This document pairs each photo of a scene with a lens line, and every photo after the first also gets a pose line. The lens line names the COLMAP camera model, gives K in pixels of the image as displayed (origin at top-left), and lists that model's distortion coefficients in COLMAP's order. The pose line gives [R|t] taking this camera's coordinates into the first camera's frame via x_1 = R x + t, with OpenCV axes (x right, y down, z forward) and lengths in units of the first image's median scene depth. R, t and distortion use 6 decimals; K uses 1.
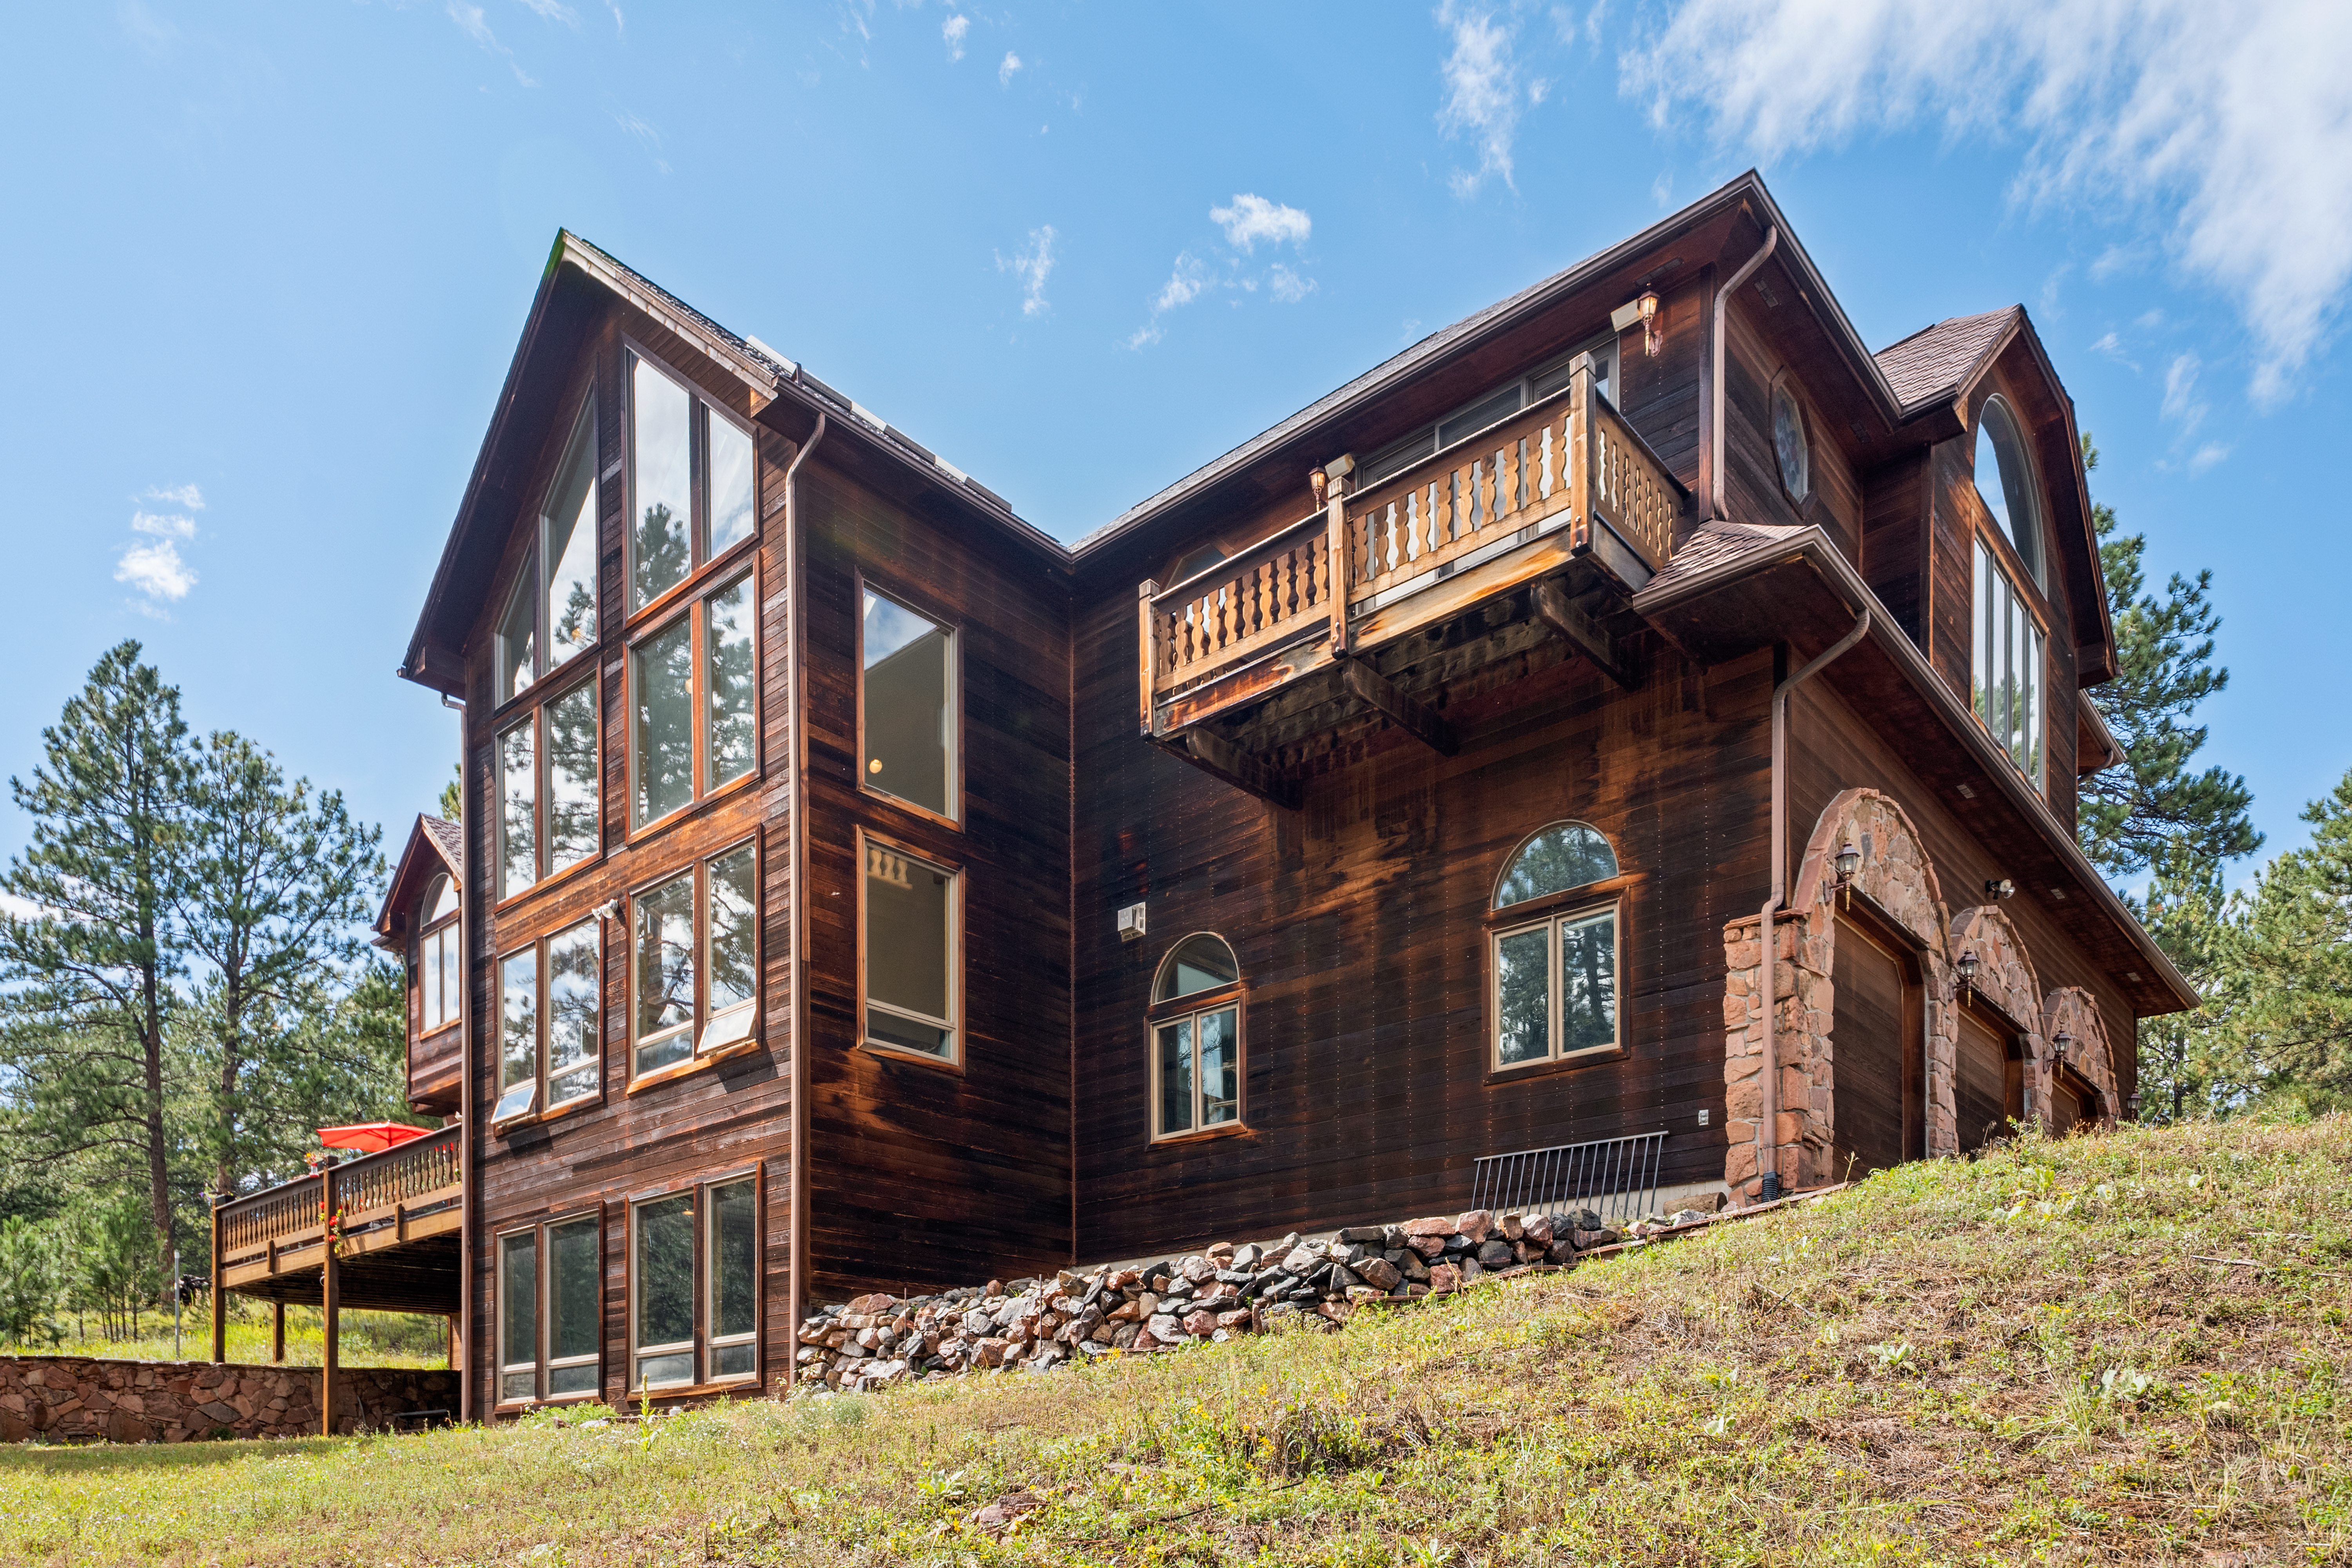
lens RADIAL K [[1665.8, 0, 1176.0], [0, 1665.8, 784.0], [0, 0, 1]] dist [0.098857, -0.115704]
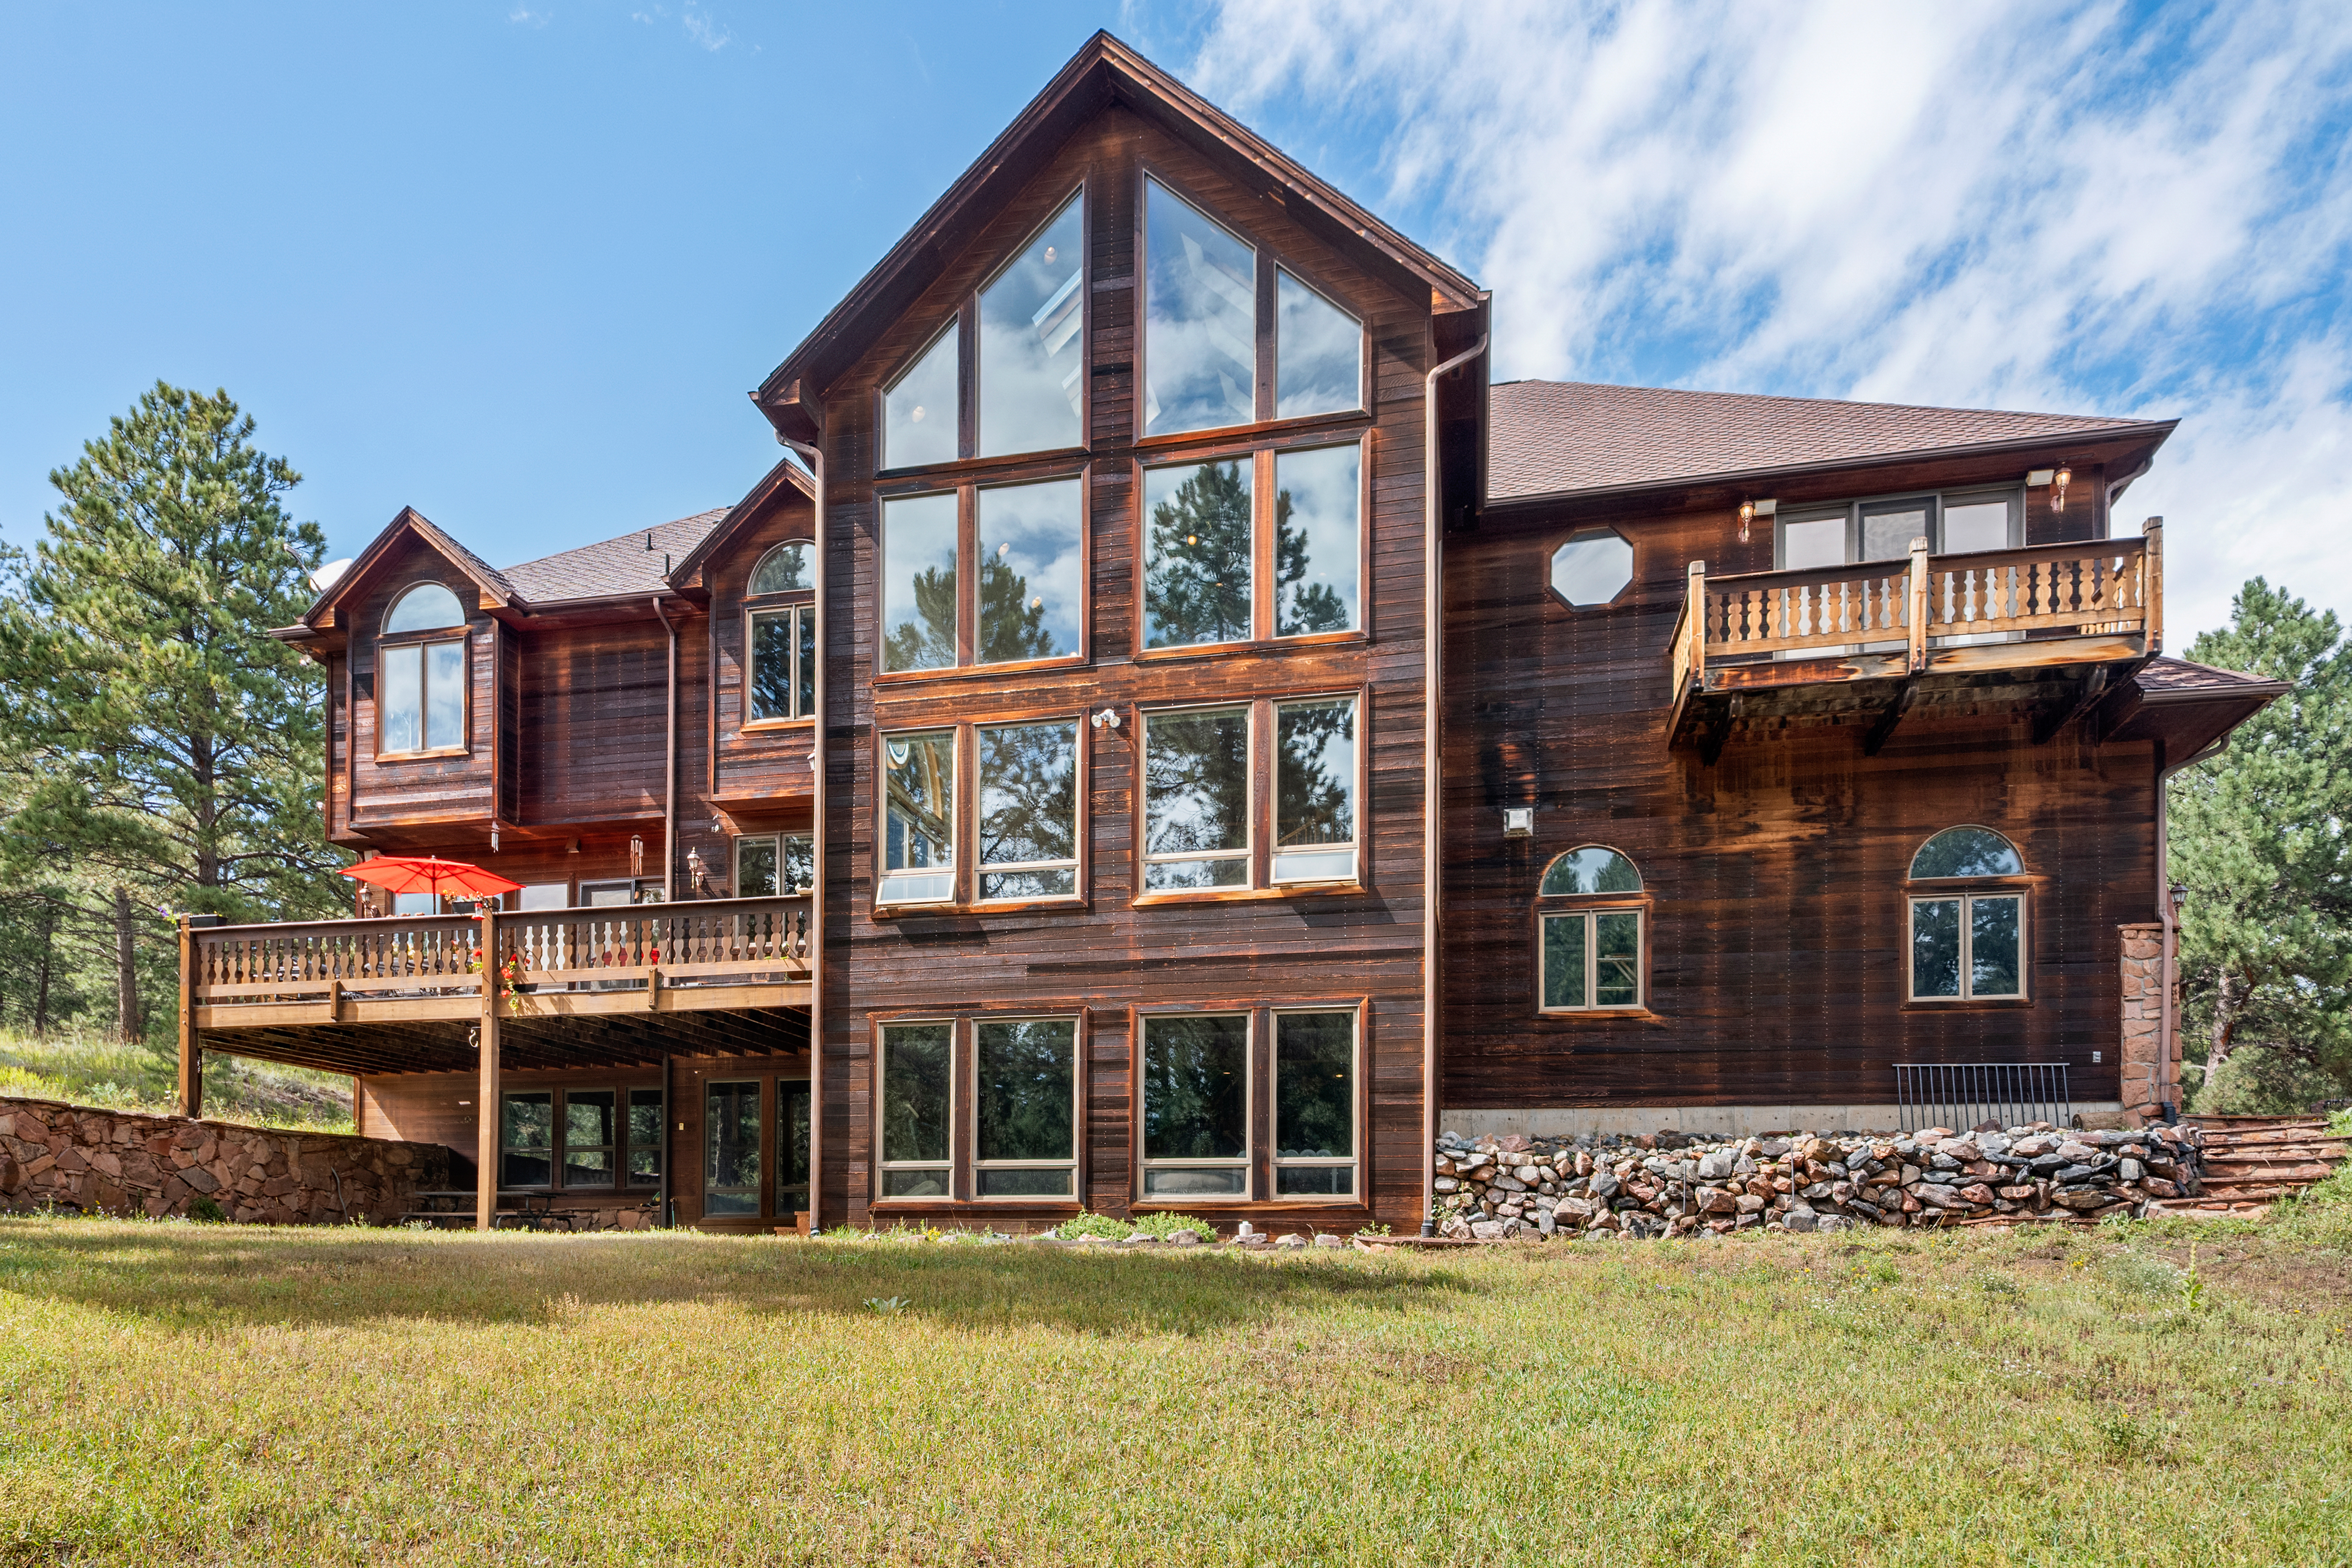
lens RADIAL K [[1395.9, 0, 1241.6], [0, 1395.9, 674.4], [0, 0, 1]] dist [0.046462, -0.054489]
pose [[0.845406, 0.220914, 0.486298, -0.759927], [-0.220786, 0.973570, -0.058444, 0.089621], [-0.486356, -0.057958, 0.871836, 0.263551]]
